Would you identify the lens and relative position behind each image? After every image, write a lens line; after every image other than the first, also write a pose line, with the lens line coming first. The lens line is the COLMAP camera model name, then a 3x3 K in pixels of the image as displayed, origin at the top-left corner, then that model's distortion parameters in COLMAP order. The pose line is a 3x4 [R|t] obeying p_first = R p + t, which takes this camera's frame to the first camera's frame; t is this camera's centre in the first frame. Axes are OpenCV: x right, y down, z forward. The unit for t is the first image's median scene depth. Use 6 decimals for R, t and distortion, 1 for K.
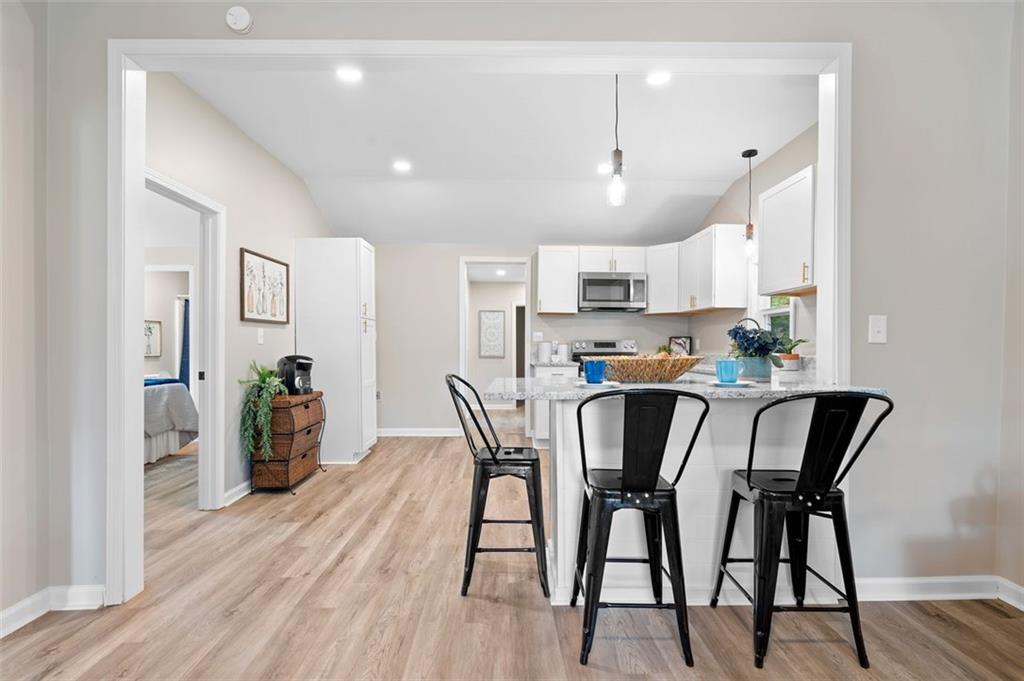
lens RADIAL K [[472.5, 0, 511.8], [0, 472.5, 354.6], [0, 0, 1]] dist [-0.011395, 0.000023]
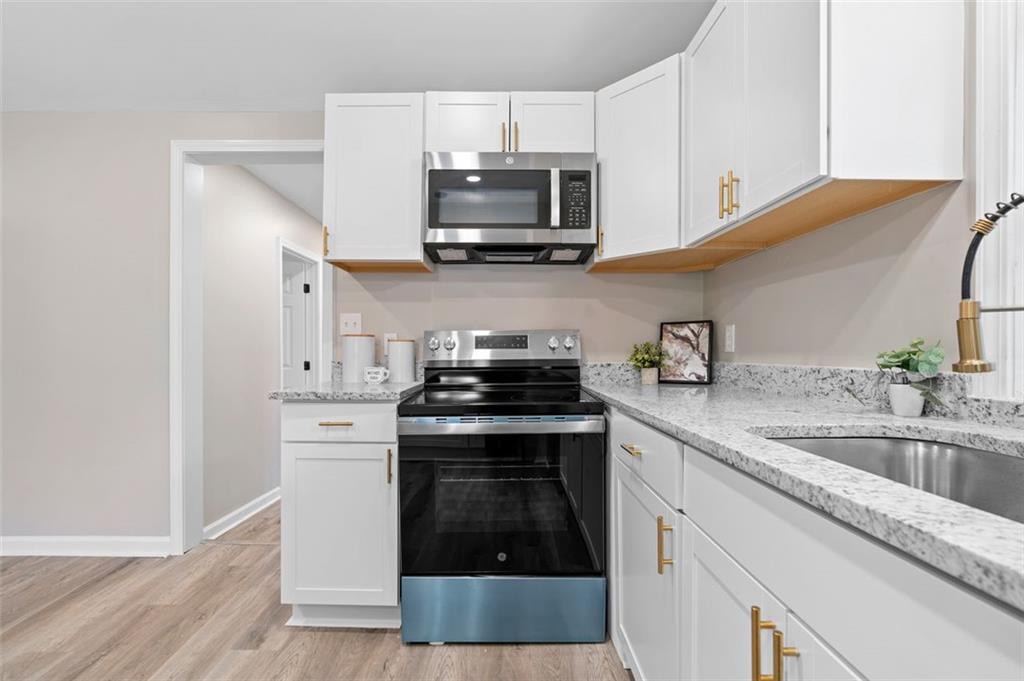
lens RADIAL K [[470.6, 0, 506.2], [0, 470.6, 351.3], [0, 0, 1]] dist [-0.003509, 0.000733]
pose [[0.999816, -0.005582, -0.018342, 0.278055], [0.005344, 0.999901, -0.013021, -0.008952], [0.018413, 0.012921, 0.999747, 0.784958]]
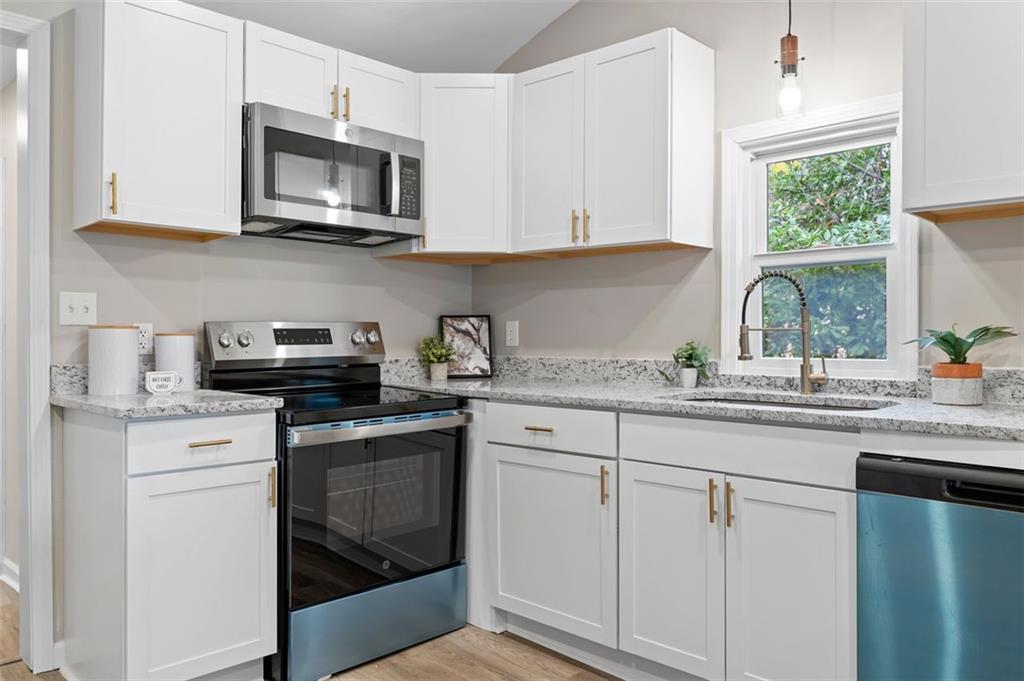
lens RADIAL K [[769.0, 0, 509.1], [0, 769.0, 337.4], [0, 0, 1]] dist [-0.001017, 0.002798]
pose [[0.713245, -0.007607, 0.700874, -0.116822], [0.013197, 0.999910, -0.002577, -0.021366], [-0.700791, 0.011088, 0.713281, 0.664634]]
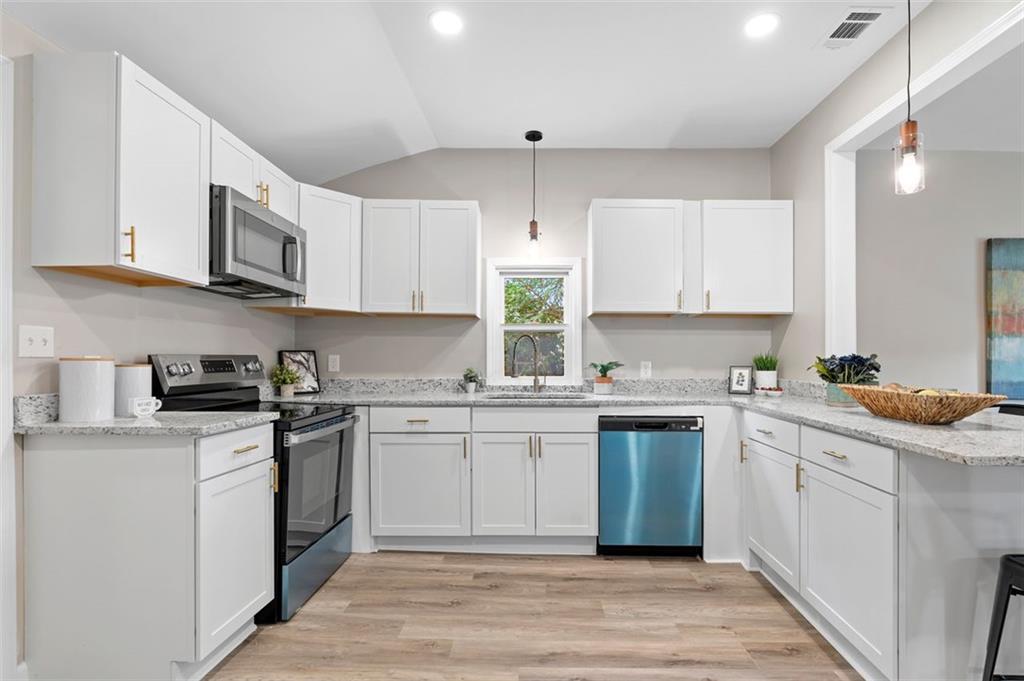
lens RADIAL K [[487.2, 0, 537.7], [0, 487.2, 361.8], [0, 0, 1]] dist [-0.008151, 0.000016]
pose [[0.017337, -0.005777, 0.999833, -0.335252], [0.010444, 0.999930, 0.005596, -0.031614], [-0.999795, 0.010346, 0.017396, 0.926333]]
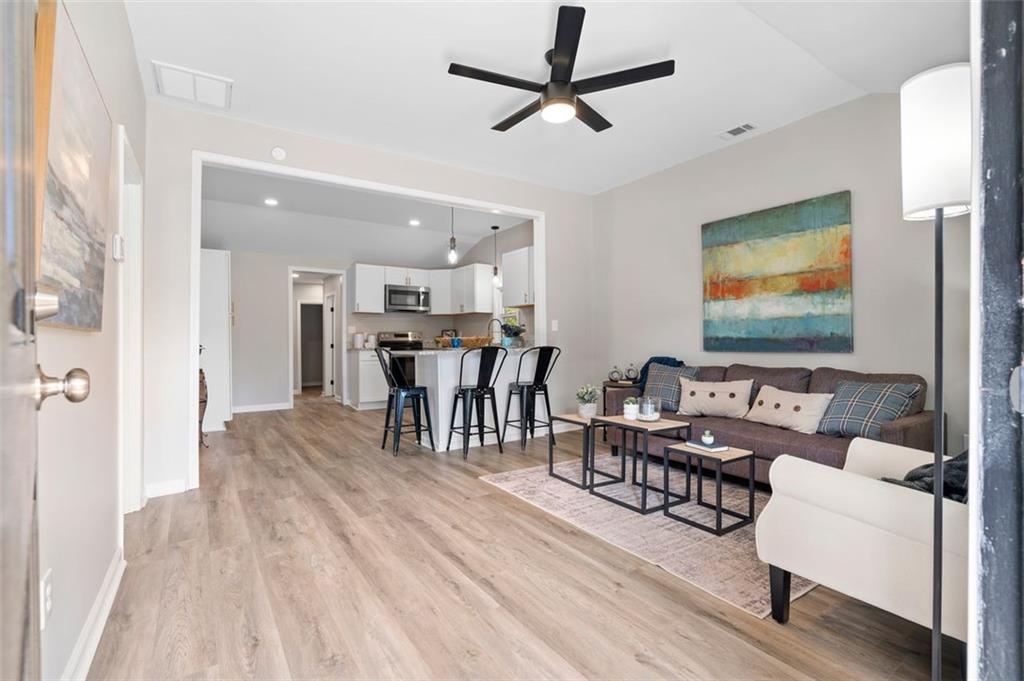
lens RADIAL K [[463.9, 0, 512.0], [0, 463.9, 340.5], [0, 0, 1]] dist [-0.012660, 0.000490]
pose [[0.837165, -0.008873, 0.546878, -0.390250], [0.020237, 0.999686, -0.014760, 0.029498], [-0.546575, 0.023424, 0.837082, -0.481516]]
